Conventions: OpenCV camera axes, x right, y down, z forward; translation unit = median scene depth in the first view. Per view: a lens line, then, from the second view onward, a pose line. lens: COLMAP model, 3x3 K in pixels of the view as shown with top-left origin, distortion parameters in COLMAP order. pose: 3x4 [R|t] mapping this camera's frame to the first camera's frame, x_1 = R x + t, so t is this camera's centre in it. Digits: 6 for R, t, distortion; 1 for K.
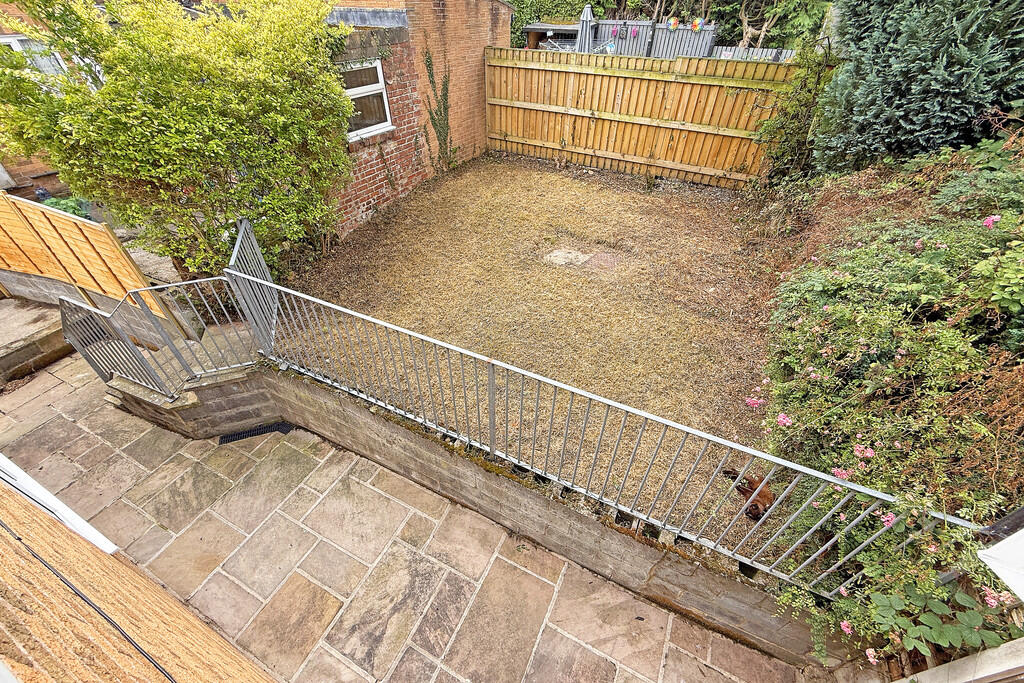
lens RADIAL K [[416.6, 0, 512.0], [0, 416.6, 341.5], [0, 0, 1]] dist [-0.001480, -0.000240]
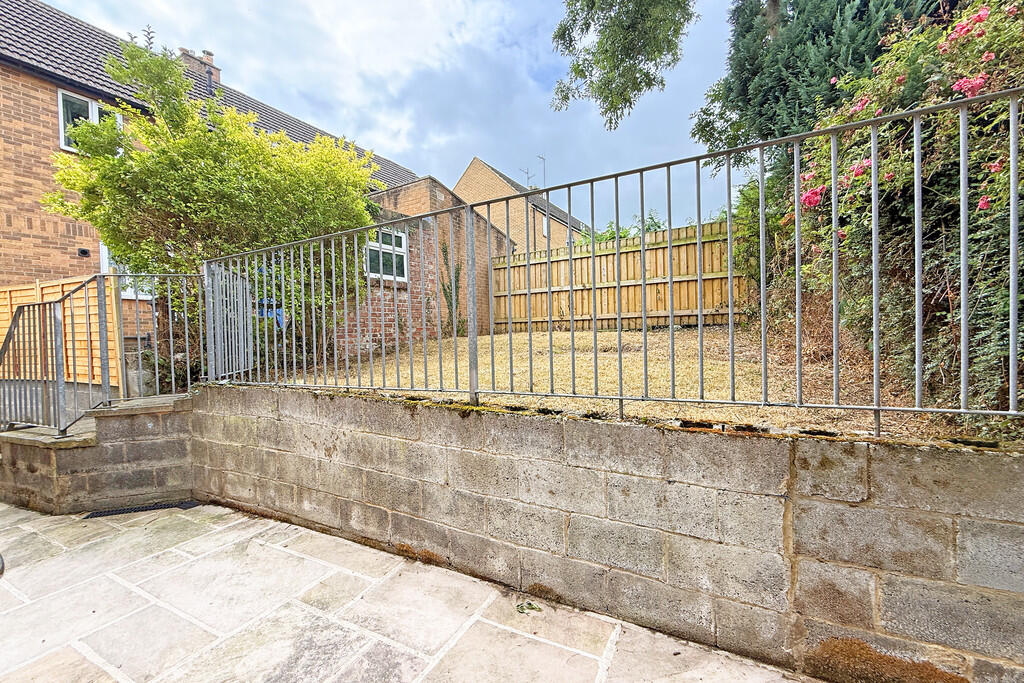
lens RADIAL K [[416.6, 0, 512.0], [0, 416.6, 341.5], [0, 0, 1]] dist [-0.001480, -0.000240]
pose [[0.998833, -0.041613, -0.024516, 0.025479], [0.016102, 0.765473, -0.643266, 0.464620], [0.045535, 0.642121, 0.765250, 0.319159]]
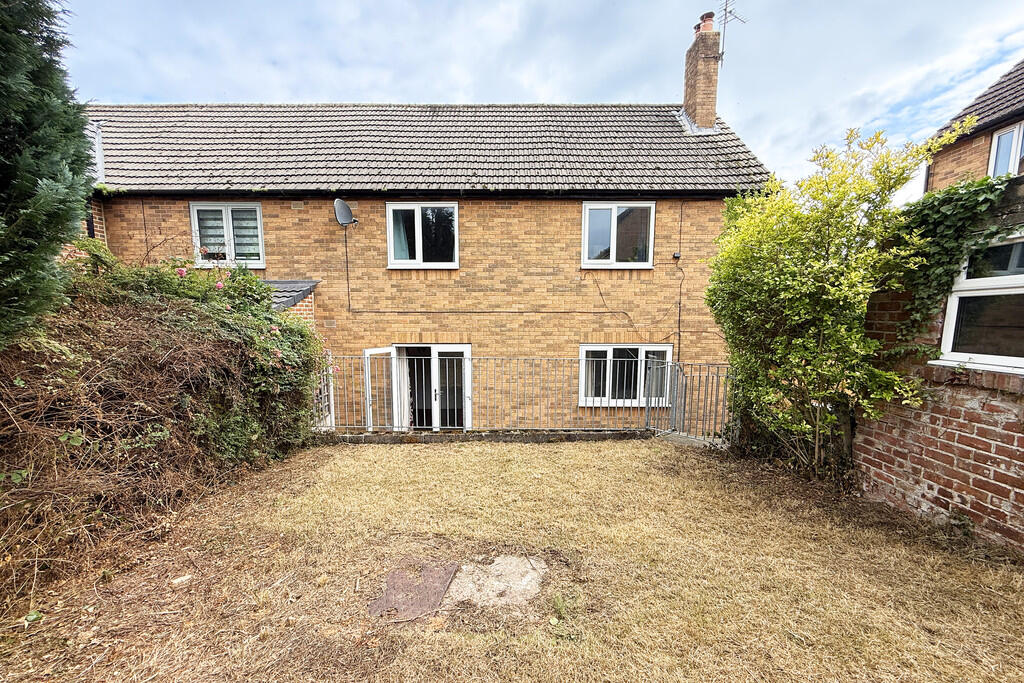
lens RADIAL K [[416.6, 0, 512.0], [0, 416.6, 341.5], [0, 0, 1]] dist [-0.001480, -0.000240]
pose [[-0.897453, 0.002996, -0.441101, 0.379431], [-0.300832, 0.727191, 0.617004, -0.793809], [0.322613, 0.686429, -0.651718, 1.379012]]
